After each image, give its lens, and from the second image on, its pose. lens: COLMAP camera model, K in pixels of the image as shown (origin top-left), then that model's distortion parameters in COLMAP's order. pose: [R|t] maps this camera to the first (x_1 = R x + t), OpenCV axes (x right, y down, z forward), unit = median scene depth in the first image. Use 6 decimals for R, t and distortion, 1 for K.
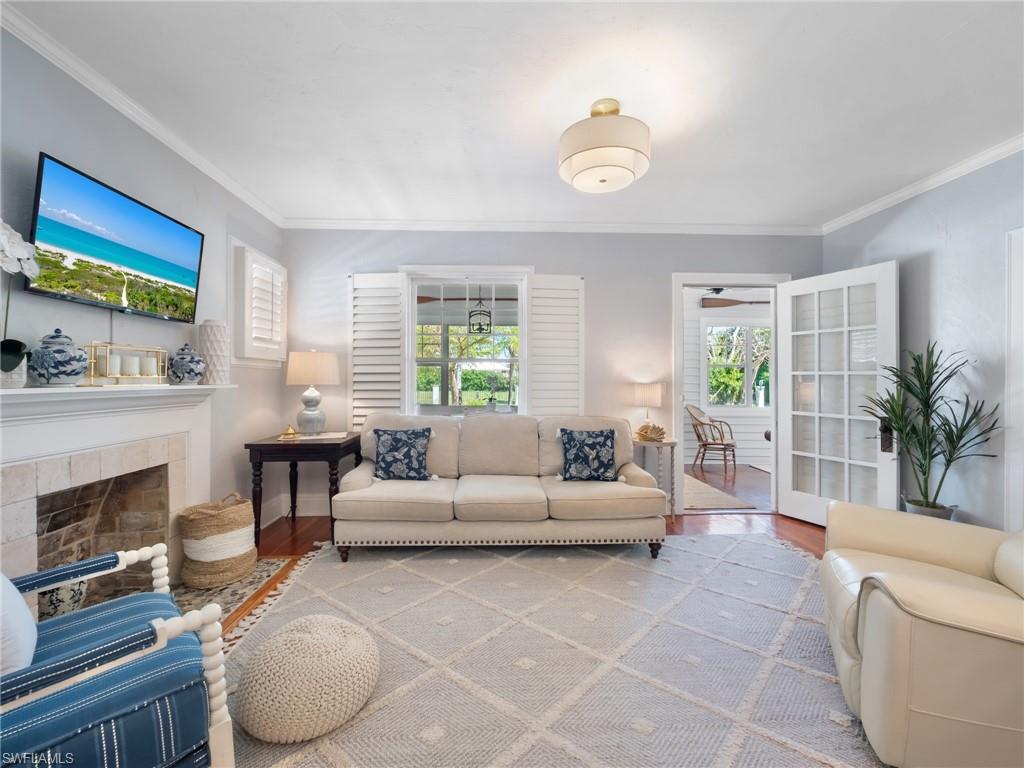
lens RADIAL K [[435.2, 0, 509.6], [0, 435.2, 377.0], [0, 0, 1]] dist [0.005745, -0.005965]
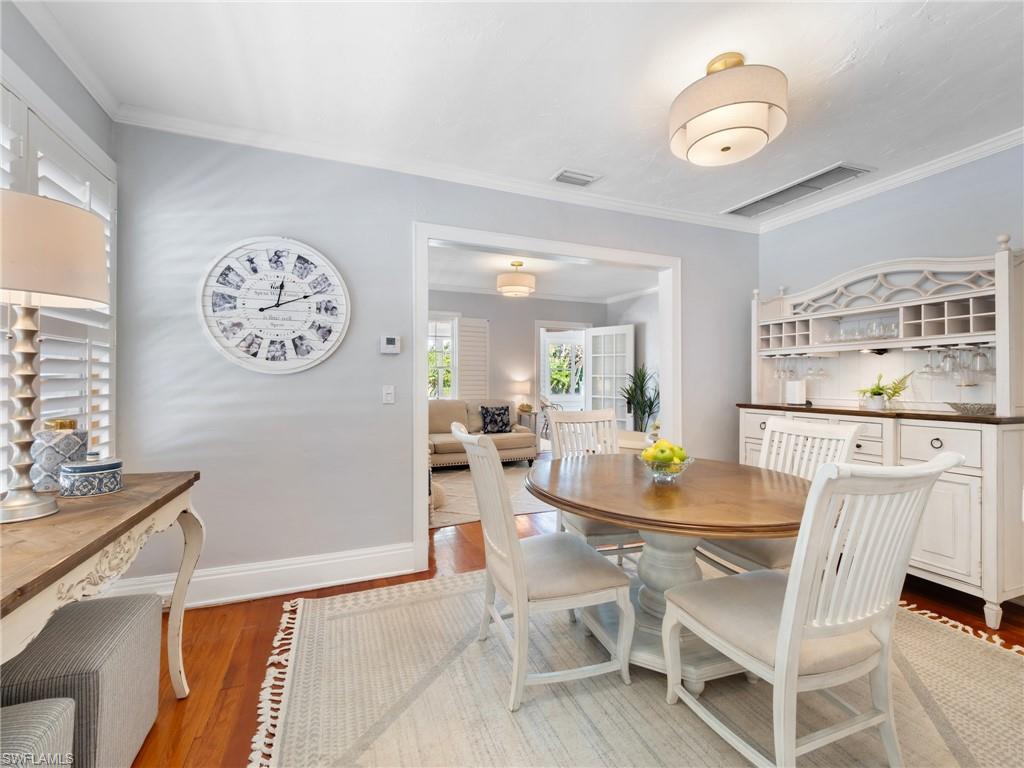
lens RADIAL K [[435.2, 0, 498.9], [0, 435.2, 378.9], [0, 0, 1]] dist [0.005745, -0.005965]
pose [[0.946464, -0.001230, 0.322808, -0.429531], [-0.003534, 0.999893, 0.014173, -0.024944], [-0.322791, -0.014555, 0.946358, -0.810135]]
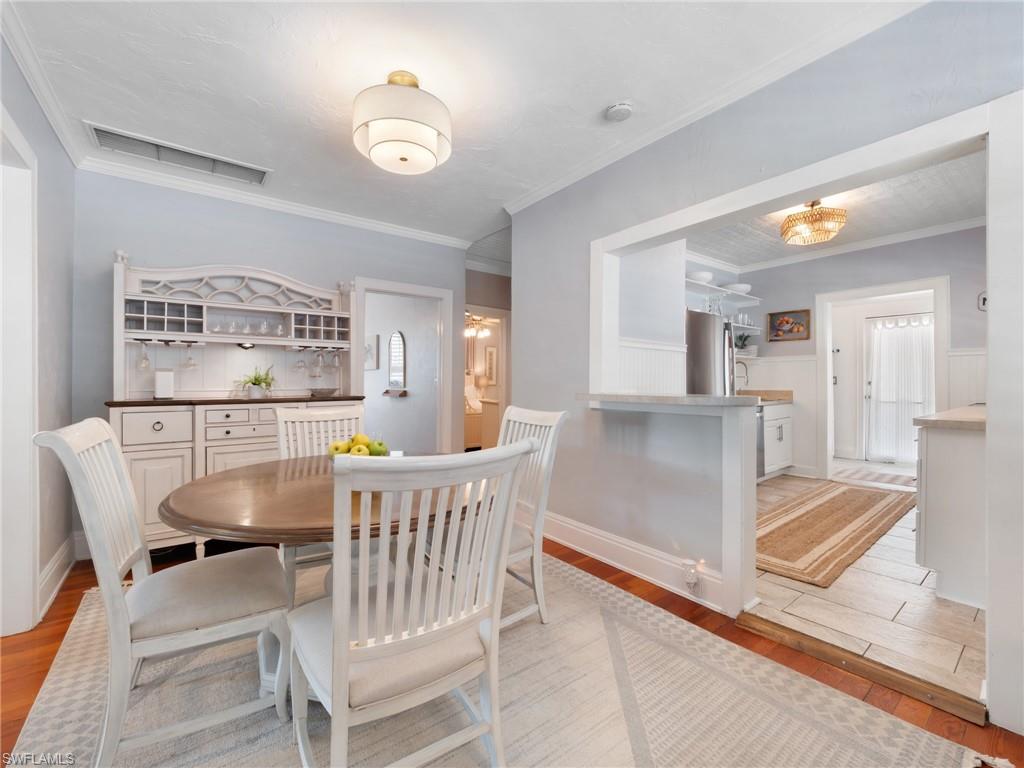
lens RADIAL K [[435.2, 0, 508.1], [0, 435.2, 383.1], [0, 0, 1]] dist [0.005745, -0.005965]
pose [[-0.576112, -0.011778, 0.817286, -0.572531], [-0.020591, 0.999788, -0.000107, 0.002245], [-0.817112, -0.016890, -0.576232, -0.102495]]
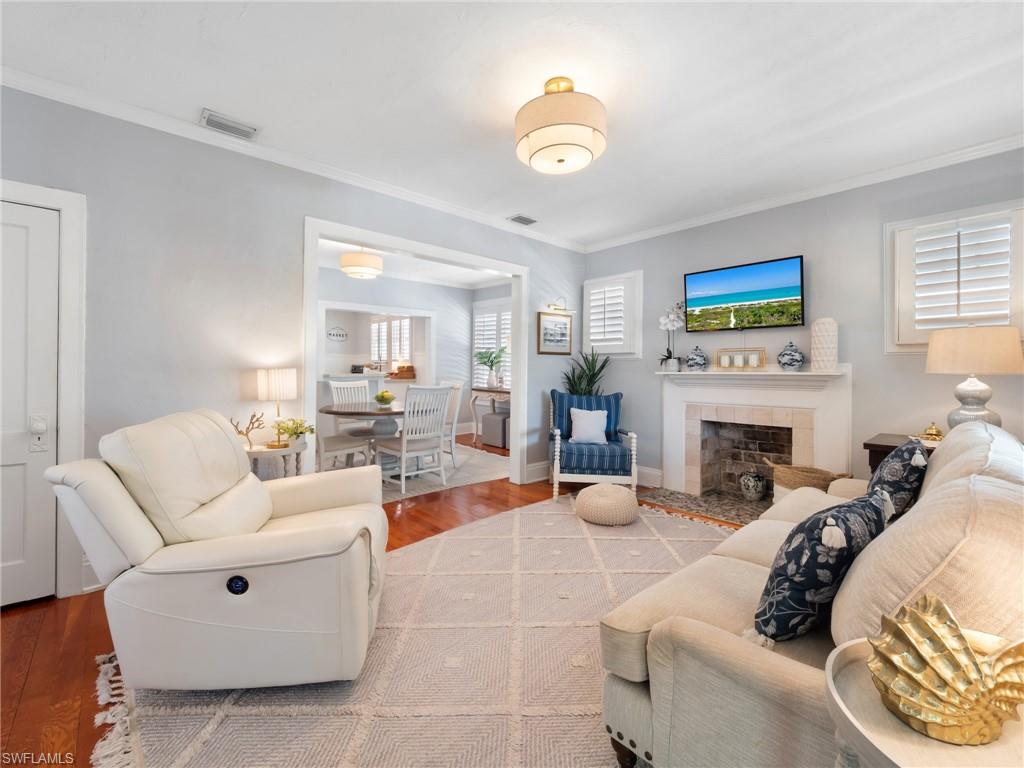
lens RADIAL K [[435.2, 0, 500.6], [0, 435.2, 370.8], [0, 0, 1]] dist [0.005745, -0.005965]
pose [[-0.774214, -0.006041, -0.632895, 0.642757], [-0.000189, 0.999957, -0.009314, 0.020979], [0.632924, -0.007091, -0.774182, 1.153659]]
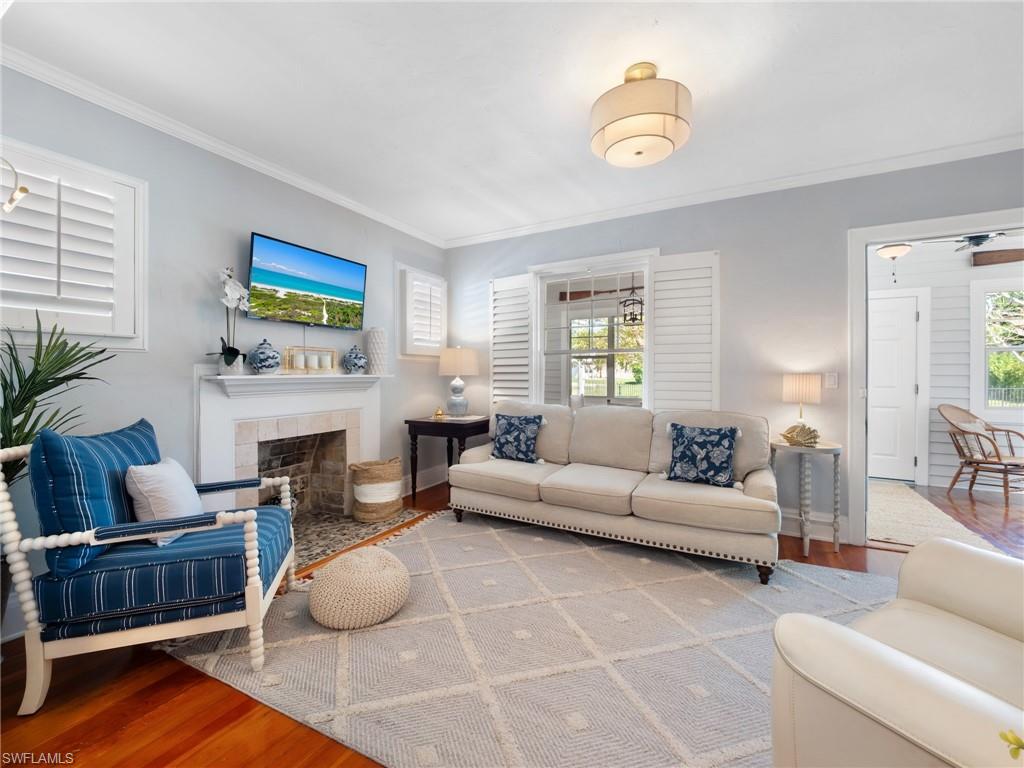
lens RADIAL K [[435.2, 0, 508.3], [0, 435.2, 374.1], [0, 0, 1]] dist [0.005745, -0.005965]
pose [[0.858119, -0.001257, -0.513450, 0.311144], [0.005869, 0.999956, 0.007361, 0.007135], [0.513418, -0.009330, 0.858088, 0.041281]]
